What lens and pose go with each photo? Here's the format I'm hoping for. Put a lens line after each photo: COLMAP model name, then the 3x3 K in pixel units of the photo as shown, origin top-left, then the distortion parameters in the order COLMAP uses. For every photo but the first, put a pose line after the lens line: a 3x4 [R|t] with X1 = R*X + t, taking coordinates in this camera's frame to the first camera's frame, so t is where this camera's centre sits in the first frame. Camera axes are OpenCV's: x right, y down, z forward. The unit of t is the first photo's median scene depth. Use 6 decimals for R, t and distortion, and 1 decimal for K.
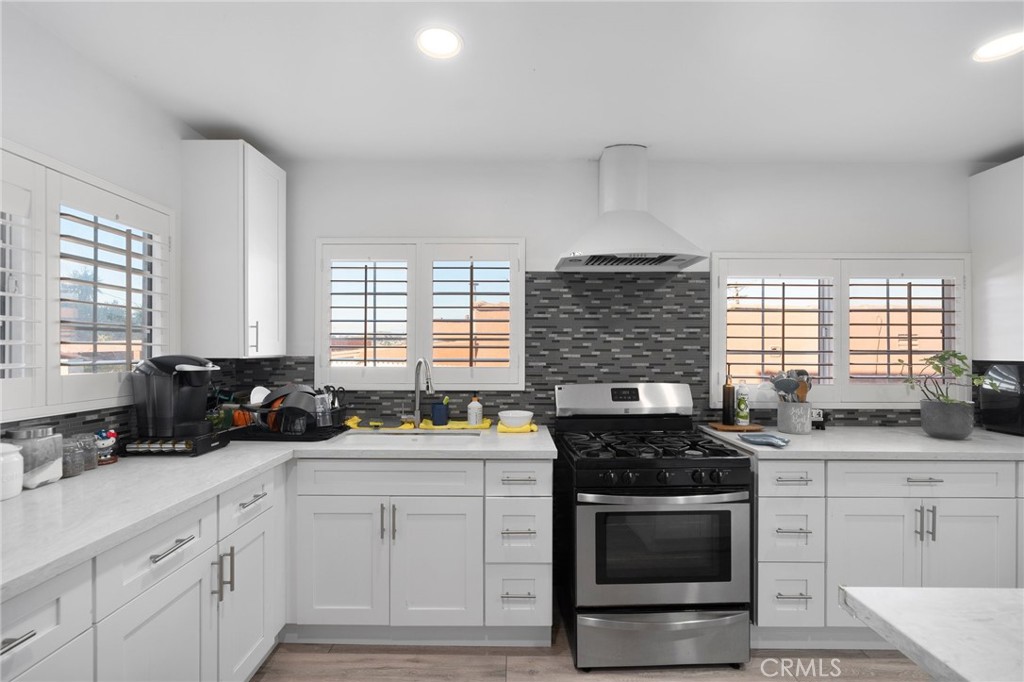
lens RADIAL K [[456.4, 0, 512.0], [0, 456.4, 341.0], [0, 0, 1]] dist [-0.001845, -0.000449]
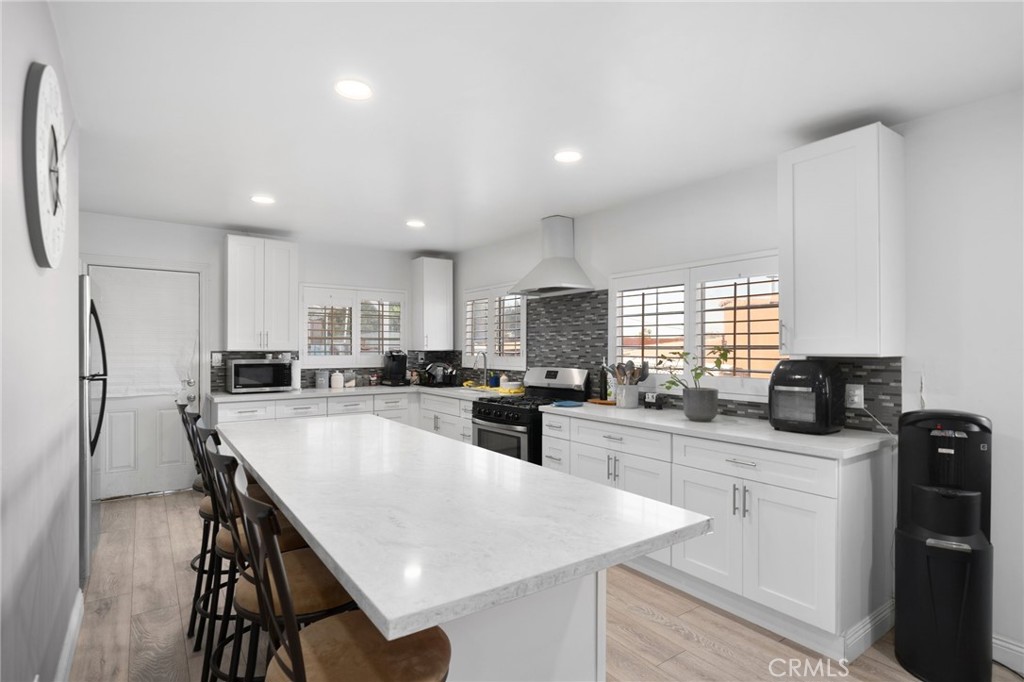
lens RADIAL K [[516.8, 0, 514.7], [0, 516.8, 347.6], [0, 0, 1]] dist [-0.002407, -0.000055]
pose [[0.587261, -0.002642, -0.809394, 1.525889], [0.015591, 0.999846, 0.008049, 0.007112], [0.809248, -0.017346, 0.587211, -0.137728]]
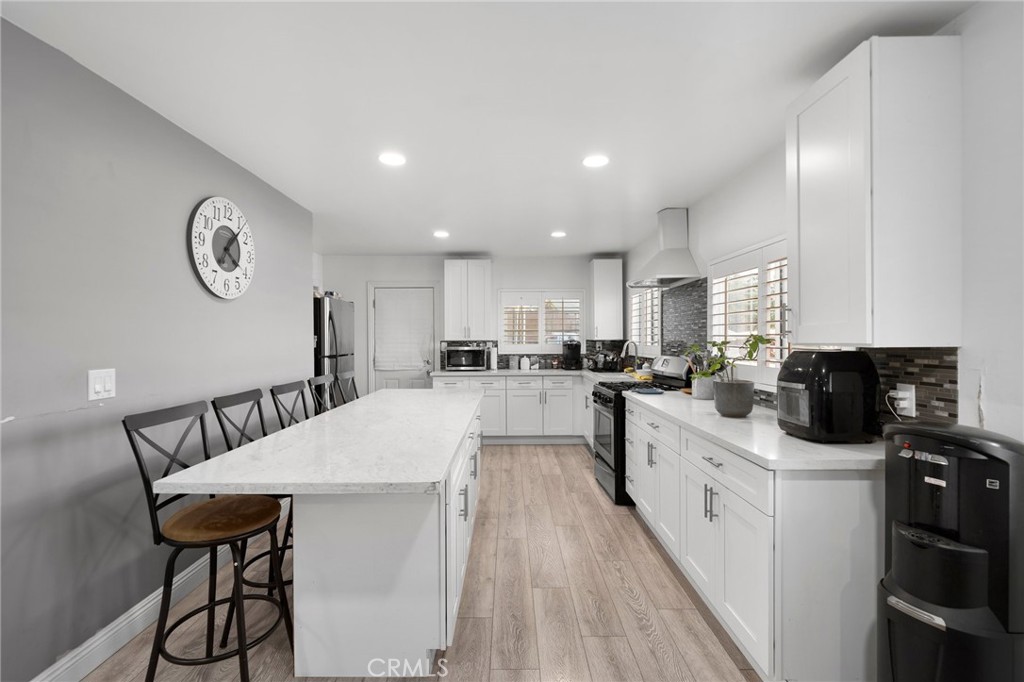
lens RADIAL K [[456.4, 0, 512.0], [0, 456.4, 341.0], [0, 0, 1]] dist [-0.001845, -0.000449]
pose [[0.010132, 0.003119, -0.999944, 1.765662], [0.022602, 0.999739, 0.003348, 0.019004], [0.999693, -0.022635, 0.010059, 0.414117]]
